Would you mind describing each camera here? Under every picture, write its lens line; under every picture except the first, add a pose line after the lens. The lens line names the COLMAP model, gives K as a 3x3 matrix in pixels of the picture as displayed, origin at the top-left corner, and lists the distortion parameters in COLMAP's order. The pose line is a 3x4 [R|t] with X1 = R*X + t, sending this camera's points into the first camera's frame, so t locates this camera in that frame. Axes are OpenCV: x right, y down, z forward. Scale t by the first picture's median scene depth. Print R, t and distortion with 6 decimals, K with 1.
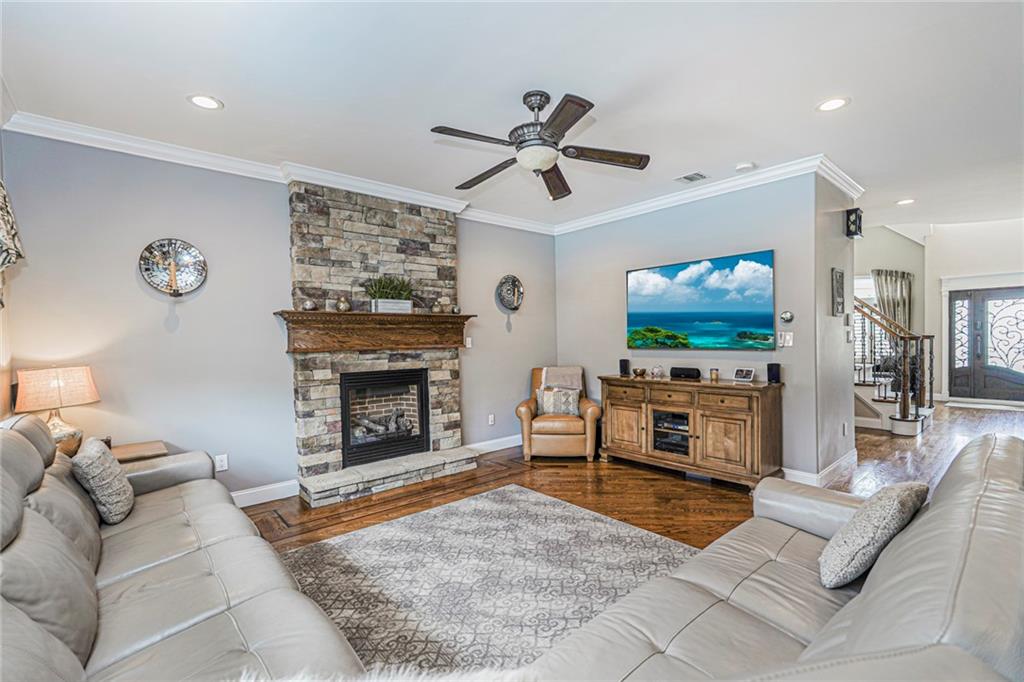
lens RADIAL K [[453.1, 0, 512.0], [0, 453.1, 344.4], [0, 0, 1]] dist [-0.014832, 0.008257]
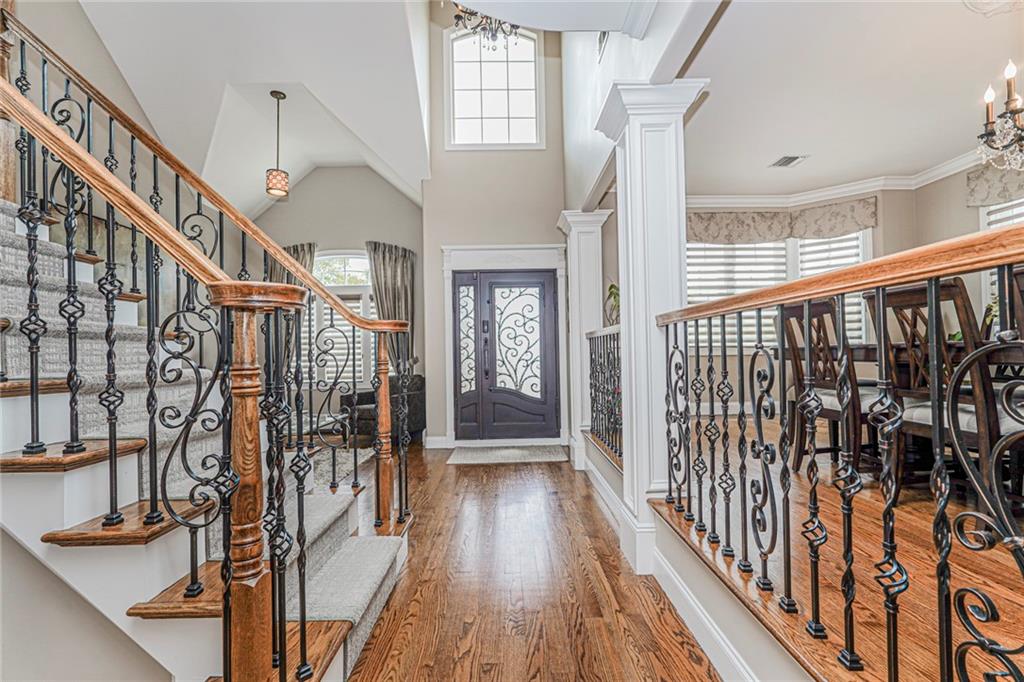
lens RADIAL K [[469.3, 0, 512.0], [0, 469.3, 341.0], [0, 0, 1]] dist [-0.028232, 0.024283]
pose [[0.650422, 0.018816, 0.759340, 0.994272], [0.022636, 0.998769, -0.044138, 0.018551], [-0.759236, 0.045897, 0.649195, 0.967268]]
